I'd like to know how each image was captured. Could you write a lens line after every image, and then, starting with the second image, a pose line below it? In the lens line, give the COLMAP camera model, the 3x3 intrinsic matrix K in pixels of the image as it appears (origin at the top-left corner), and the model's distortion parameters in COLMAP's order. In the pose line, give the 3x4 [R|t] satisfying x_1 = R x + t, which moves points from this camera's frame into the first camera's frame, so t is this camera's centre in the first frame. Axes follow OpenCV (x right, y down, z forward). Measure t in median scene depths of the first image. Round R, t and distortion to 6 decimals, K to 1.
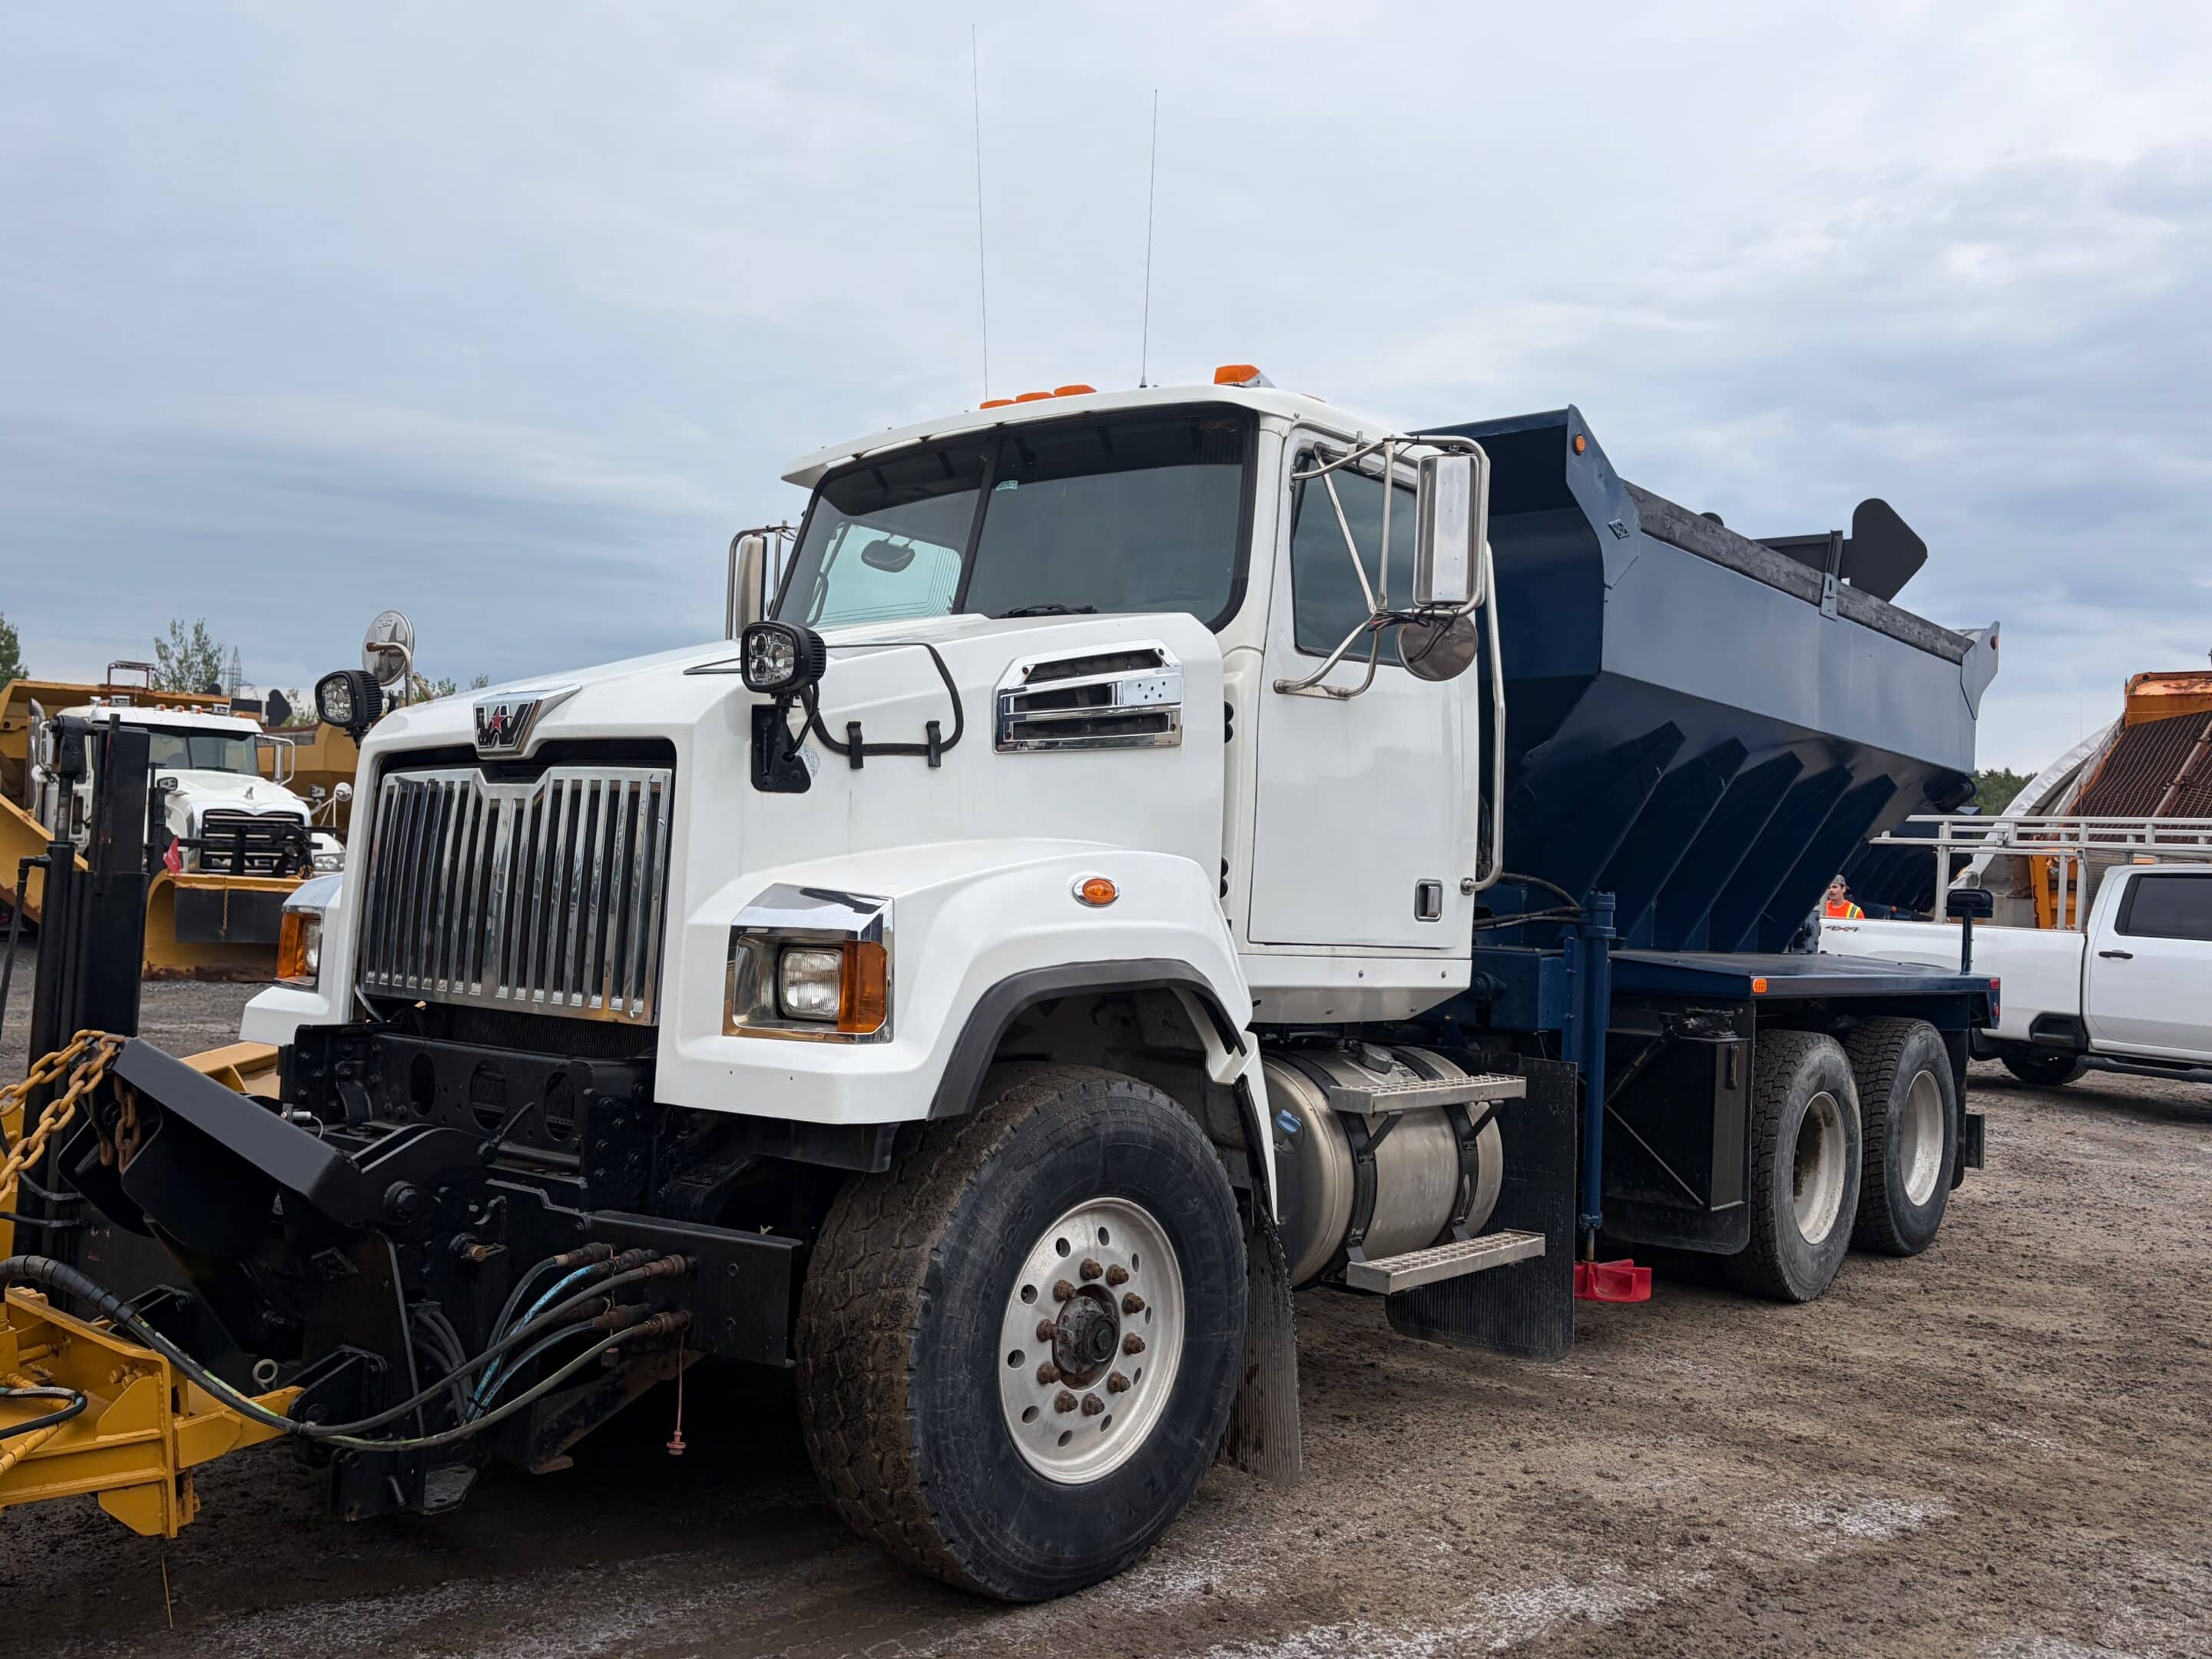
lens RADIAL K [[1694.3, 0, 1106.0], [0, 1694.3, 829.5], [0, 0, 1]] dist [0.000864, 0.000795]
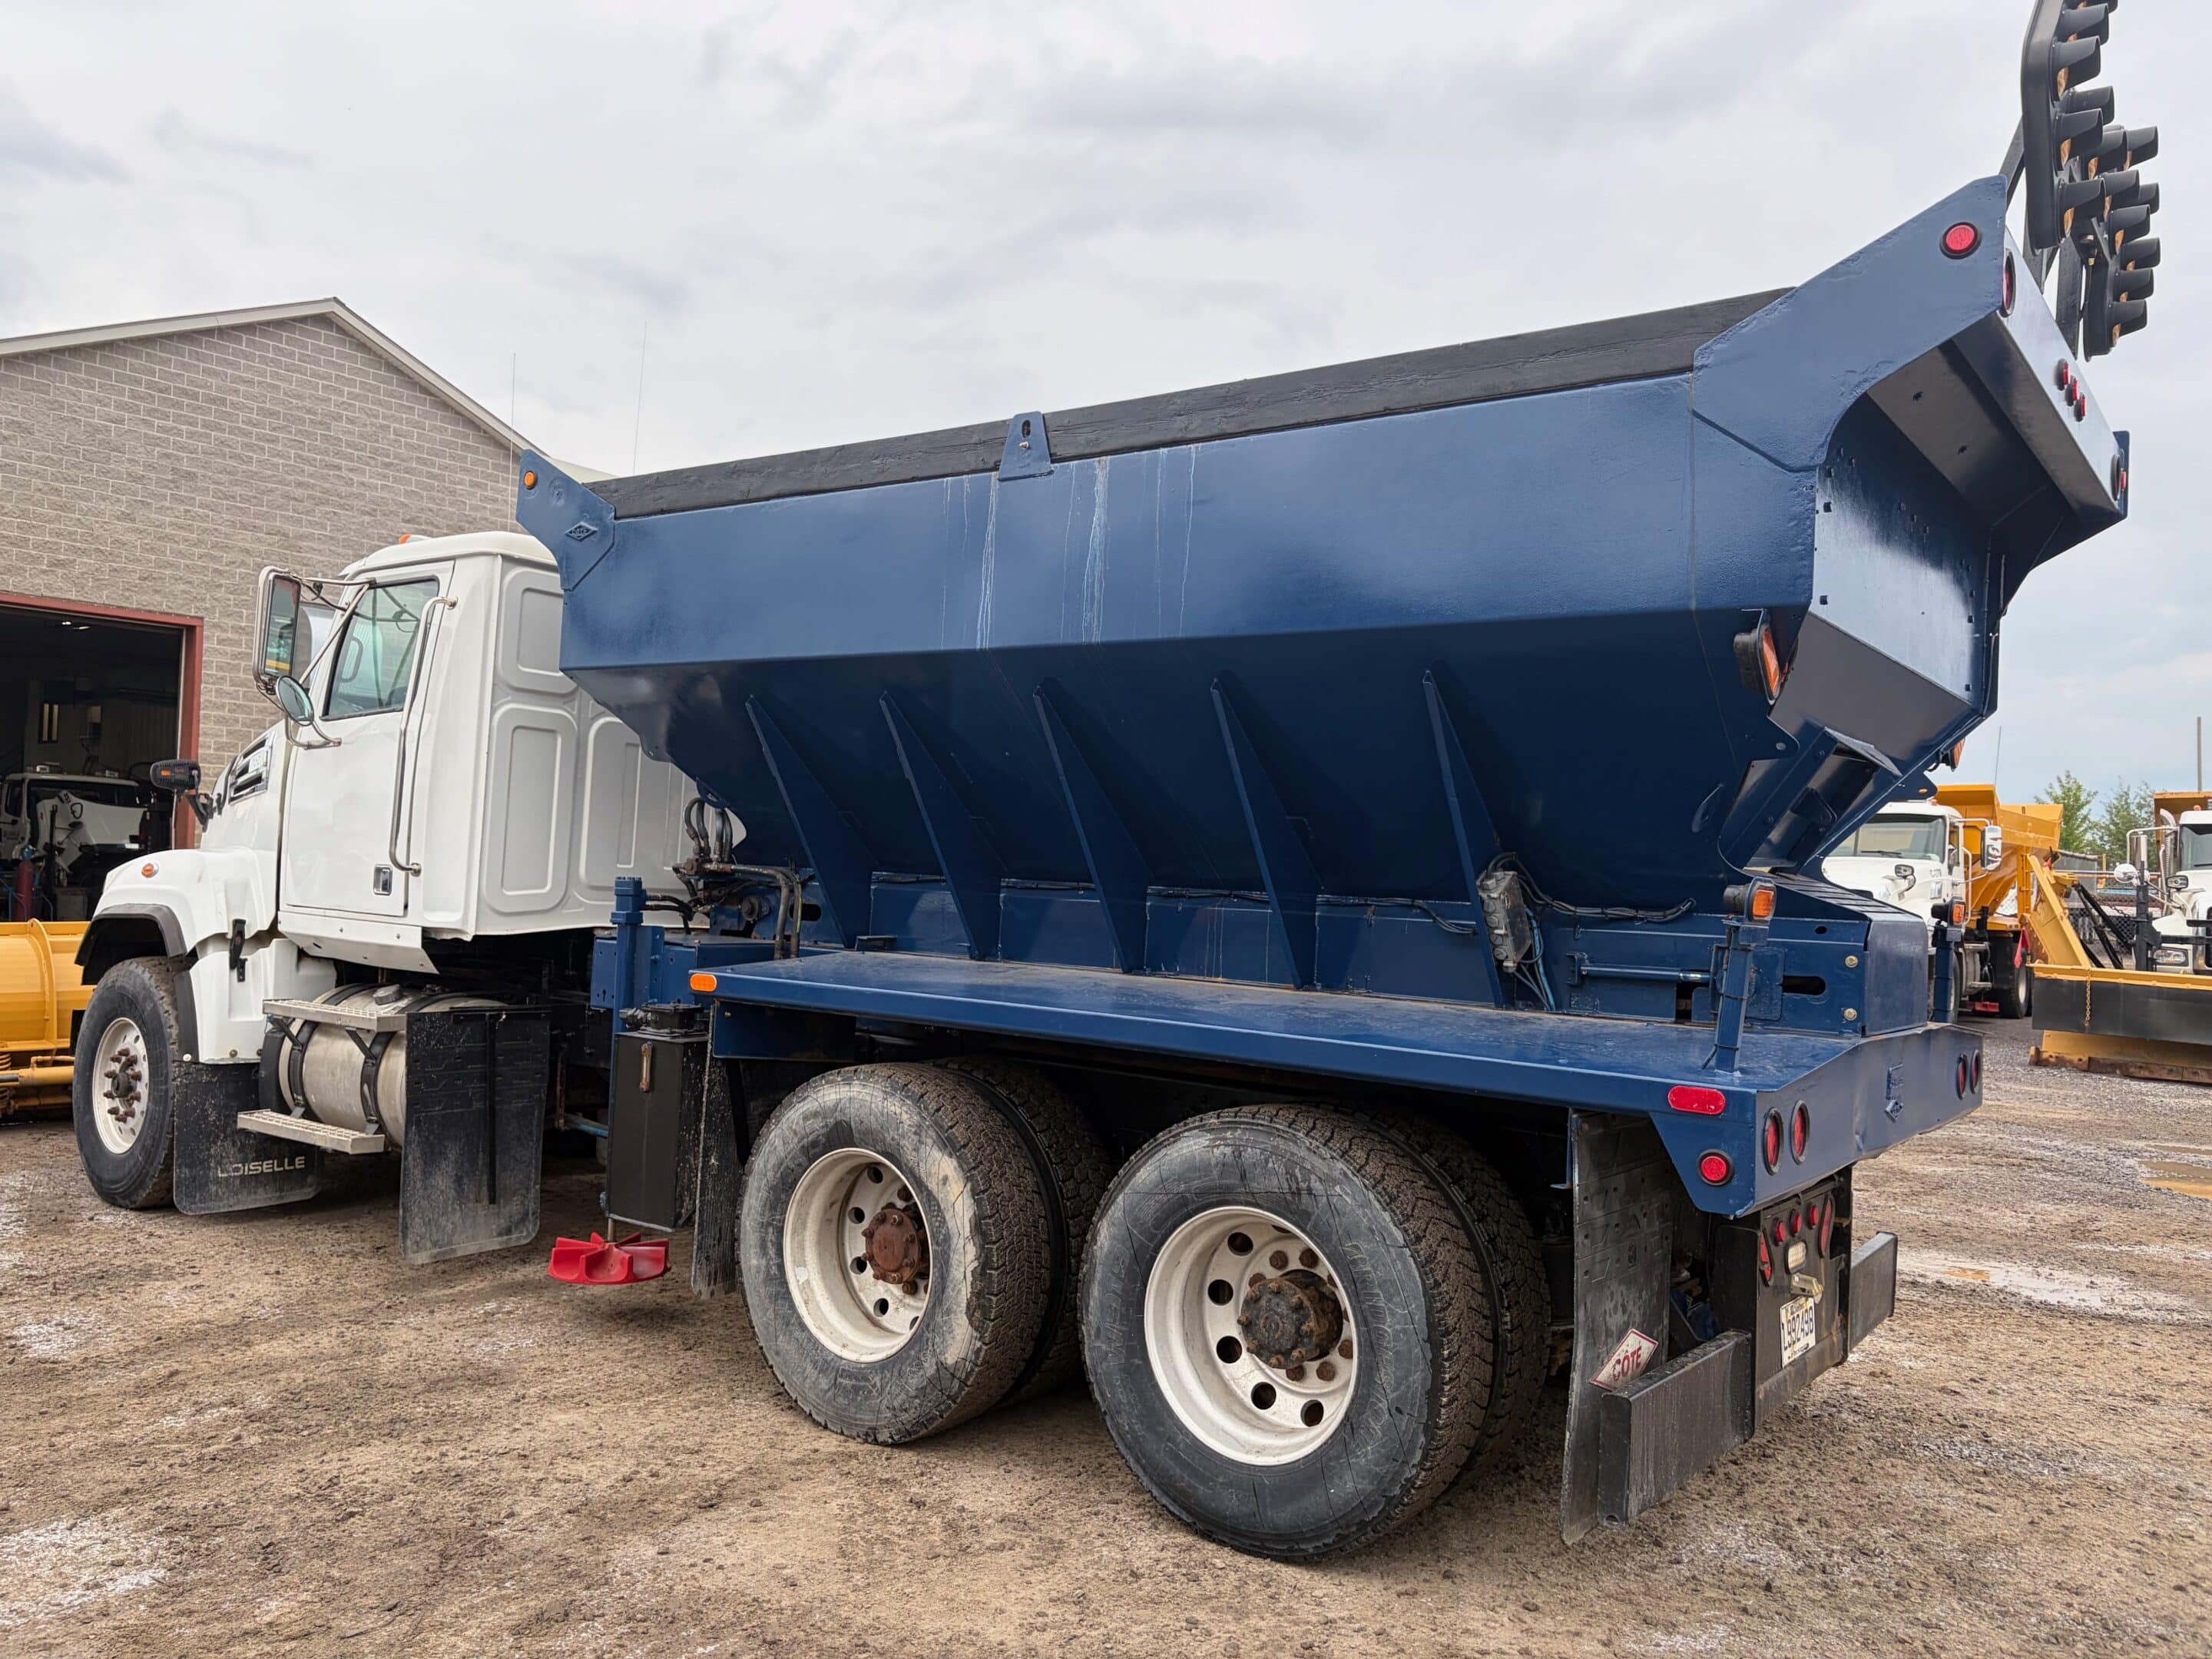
lens RADIAL K [[1694.3, 0, 1106.0], [0, 1694.3, 829.5], [0, 0, 1]] dist [0.000864, 0.000795]
pose [[0.085578, -0.070958, -0.993801, 1.587977], [-0.004882, 0.997419, -0.071637, 0.095817], [0.996319, 0.010982, 0.085011, 1.457667]]
